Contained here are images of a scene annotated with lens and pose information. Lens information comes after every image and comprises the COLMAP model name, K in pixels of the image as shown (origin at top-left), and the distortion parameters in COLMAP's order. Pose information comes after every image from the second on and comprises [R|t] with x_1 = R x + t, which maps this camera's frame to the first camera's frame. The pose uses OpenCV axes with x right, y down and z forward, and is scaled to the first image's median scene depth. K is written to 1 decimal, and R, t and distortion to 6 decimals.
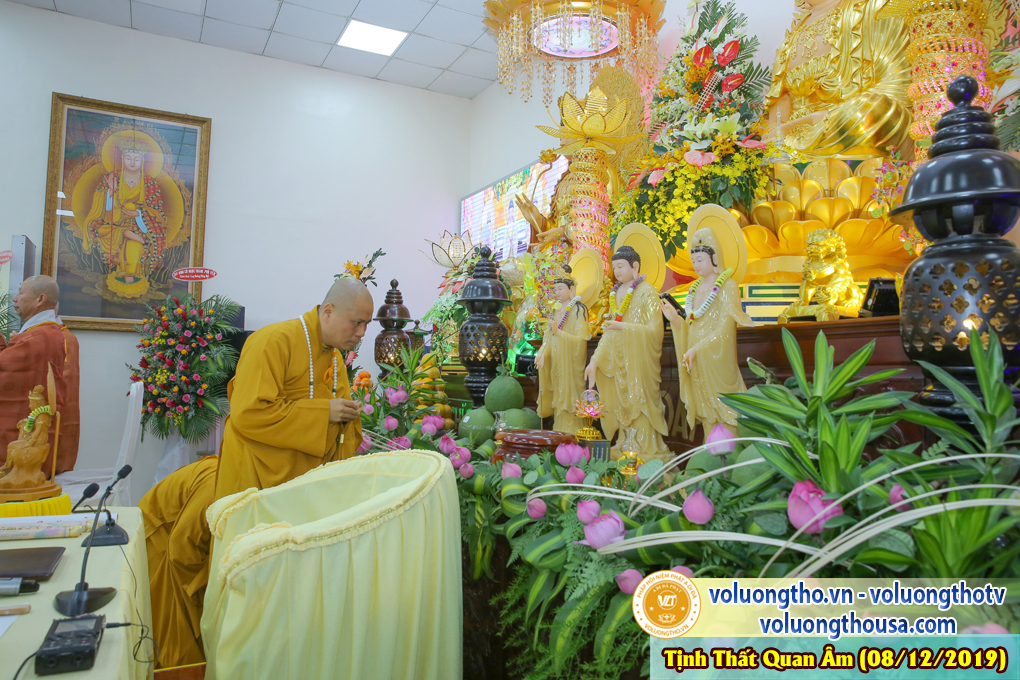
lens RADIAL K [[699.2, 0, 515.9], [0, 699.2, 337.4], [0, 0, 1]] dist [-0.090884, 0.064126]
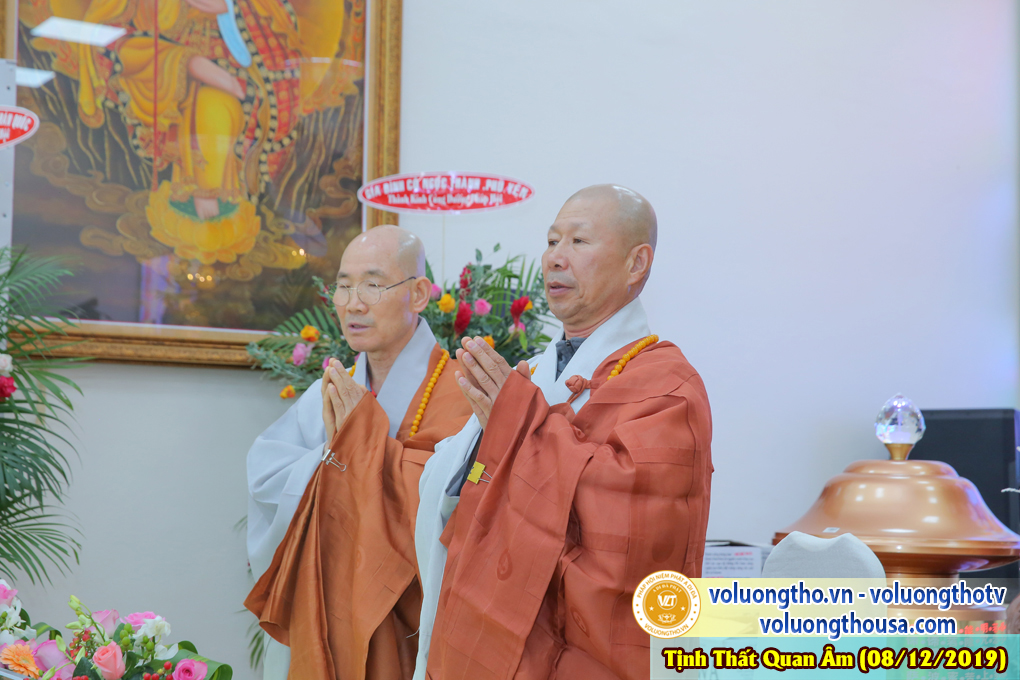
lens RADIAL K [[1928.2, 0, 508.8], [0, 1928.2, 340.6], [0, 0, 1]] dist [0.259853, 0.000000]
pose [[0.999632, -0.000243, 0.027139, -0.458250], [0.000824, 0.999770, -0.021417, -0.000709], [-0.027127, 0.021432, 0.999402, 0.066141]]
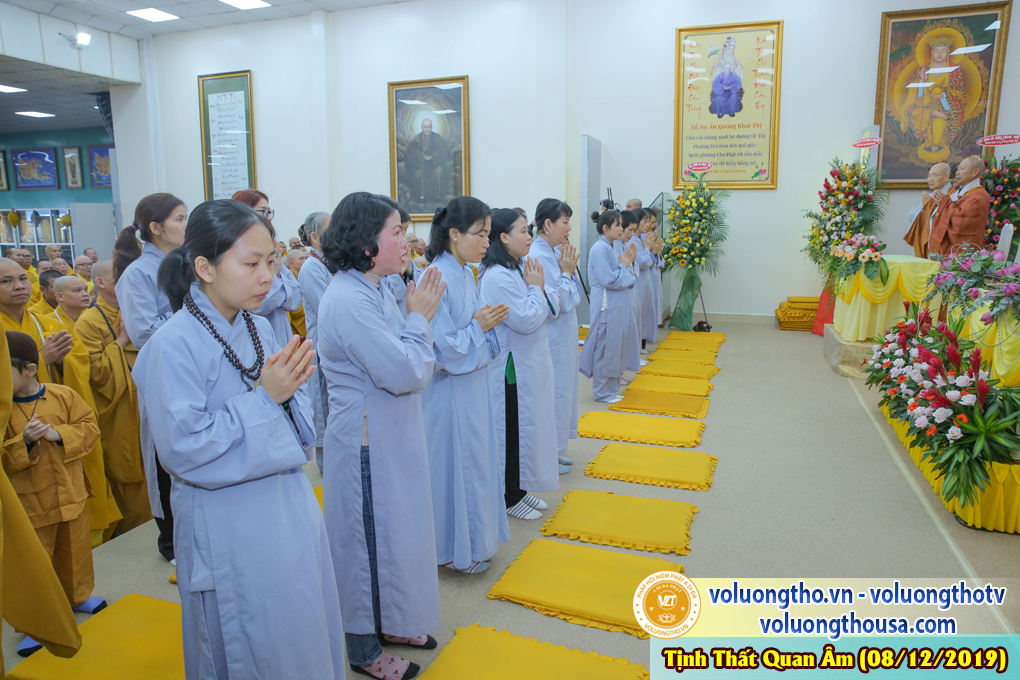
lens RADIAL K [[699.2, 0, 501.5], [0, 699.2, 336.7], [0, 0, 1]] dist [-0.090884, 0.064126]
pose [[0.684232, 0.095592, -0.722972, -0.159303], [0.058679, 0.980940, 0.185236, -0.021078], [0.726899, -0.169168, 0.665582, -0.558094]]
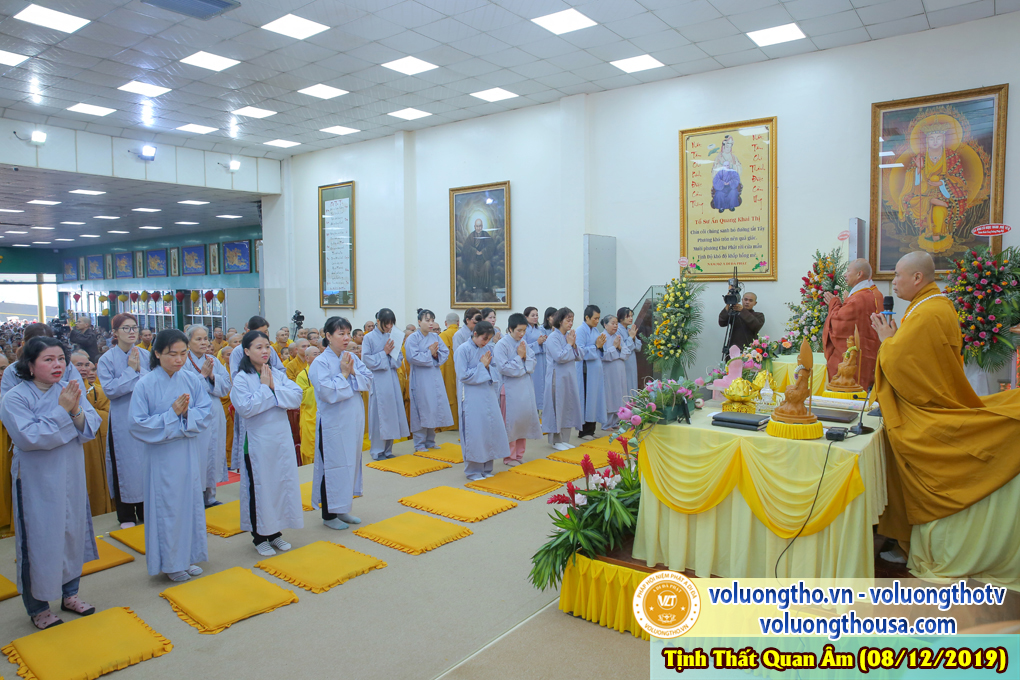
lens RADIAL K [[699.2, 0, 493.8], [0, 699.2, 337.6], [0, 0, 1]] dist [-0.090884, 0.064126]
pose [[0.419002, 0.036059, -0.907269, 0.233243], [0.066372, 0.995322, 0.070211, -0.045993], [0.905556, -0.089636, 0.414649, -0.267202]]
